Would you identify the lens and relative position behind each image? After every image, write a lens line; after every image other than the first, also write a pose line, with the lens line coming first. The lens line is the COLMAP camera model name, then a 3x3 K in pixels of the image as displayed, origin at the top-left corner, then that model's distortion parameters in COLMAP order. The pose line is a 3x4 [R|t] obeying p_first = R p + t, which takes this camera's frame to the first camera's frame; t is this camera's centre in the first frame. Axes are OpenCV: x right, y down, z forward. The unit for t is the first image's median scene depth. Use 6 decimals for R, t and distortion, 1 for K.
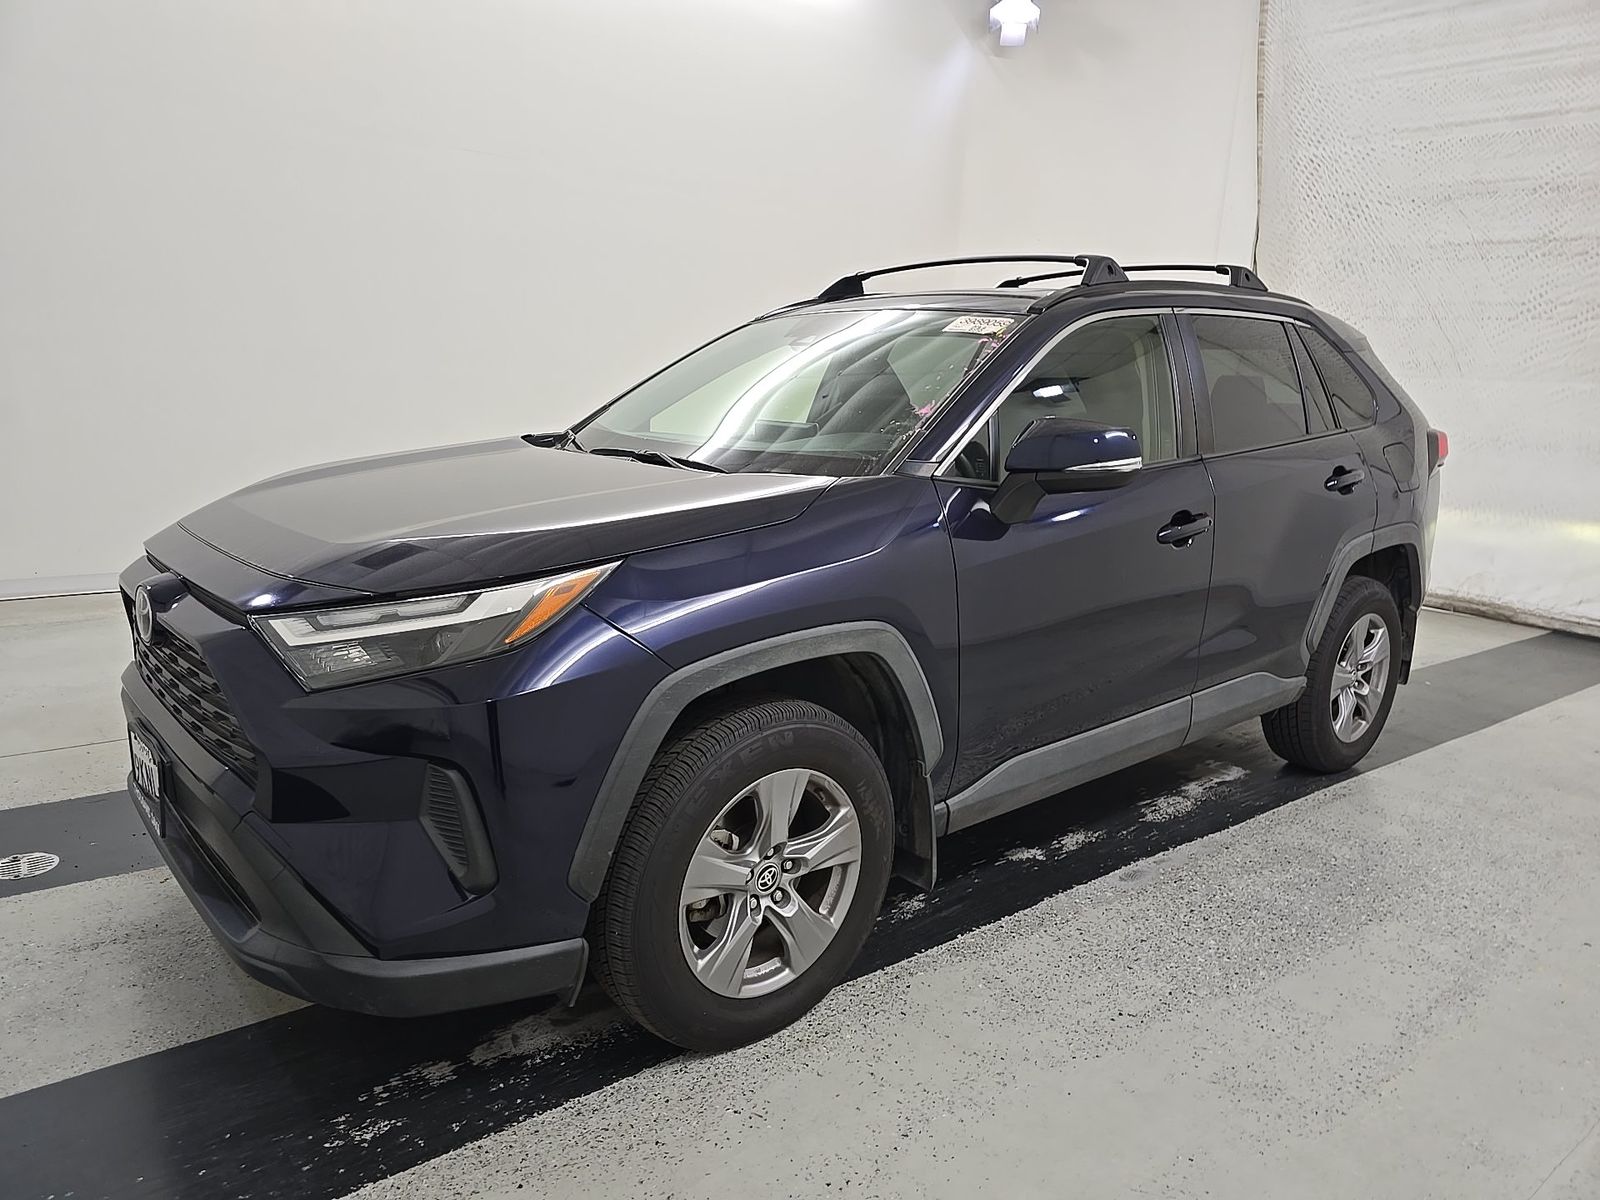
lens RADIAL K [[1046.0, 0, 813.4], [0, 1046.0, 600.0], [0, 0, 1]] dist [0.001440, -0.031927]
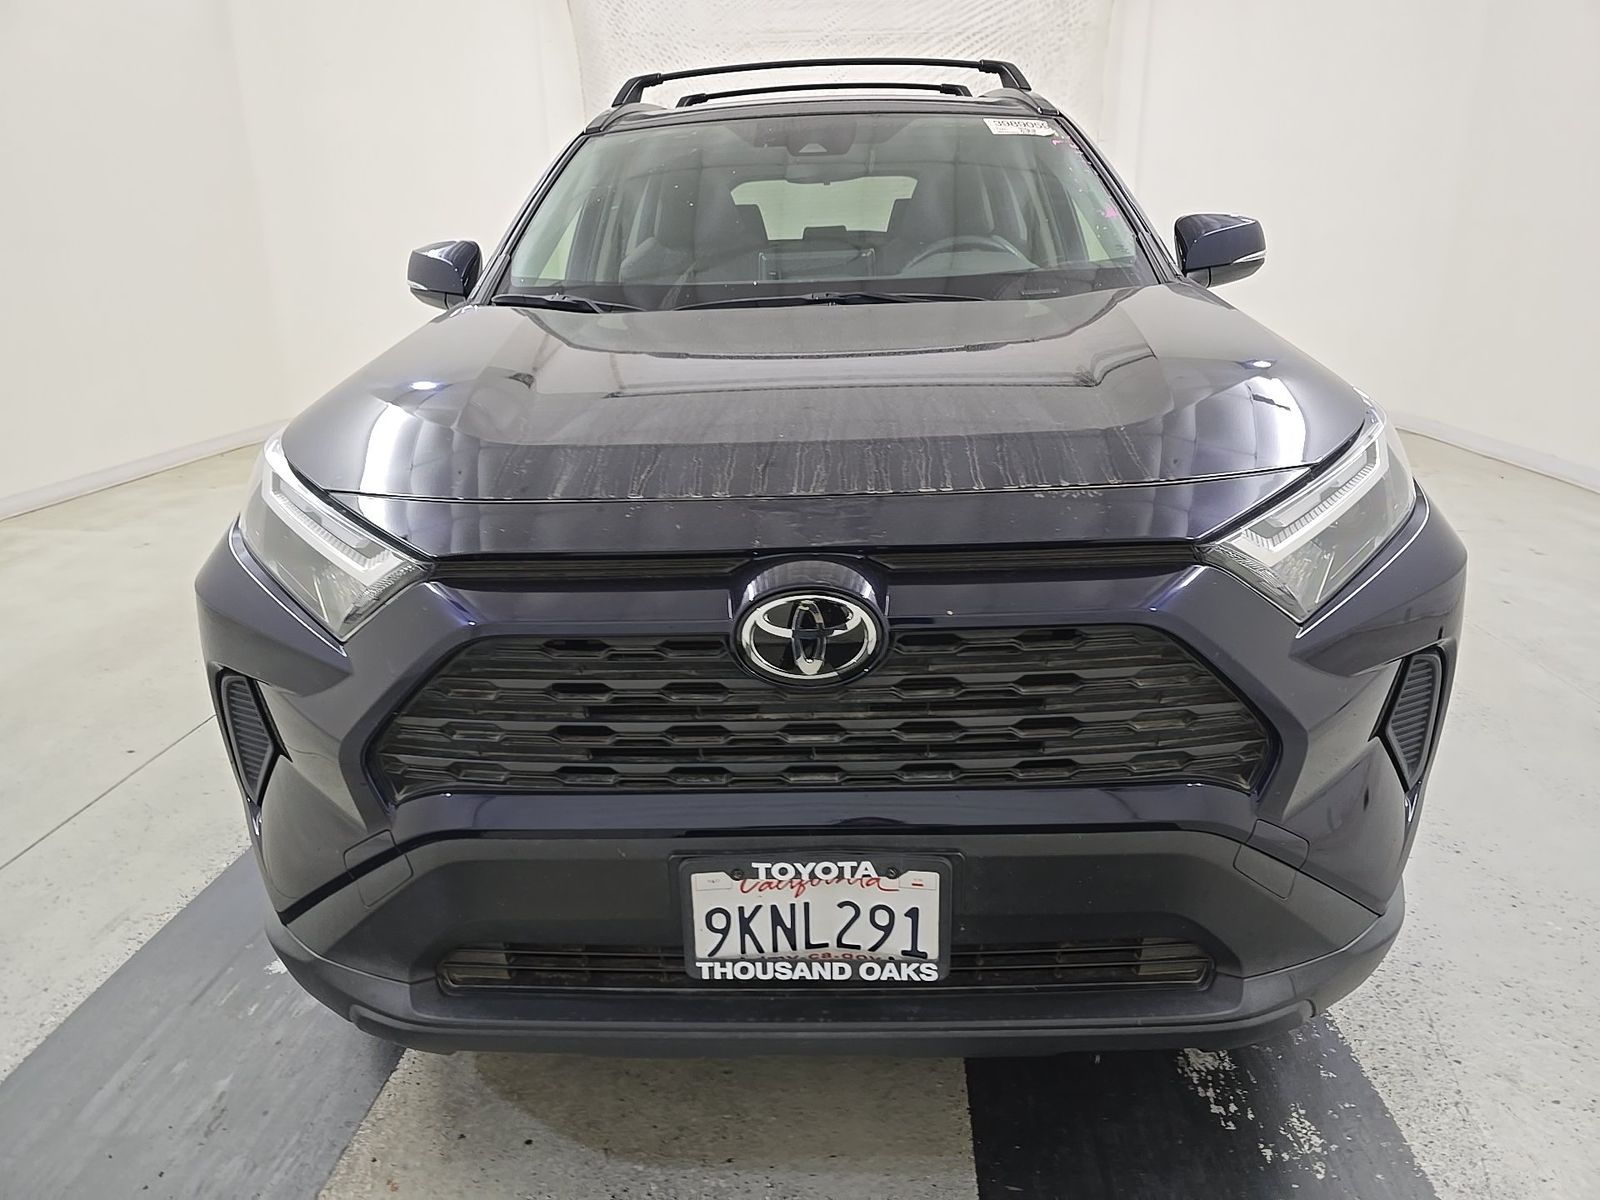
lens RADIAL K [[1046.0, 0, 813.4], [0, 1046.0, 600.0], [0, 0, 1]] dist [0.001440, -0.031927]
pose [[0.693058, -0.271836, 0.667665, -0.263859], [0.187481, 0.962275, 0.197174, -0.027999], [-0.696076, -0.011478, 0.717876, 0.164354]]
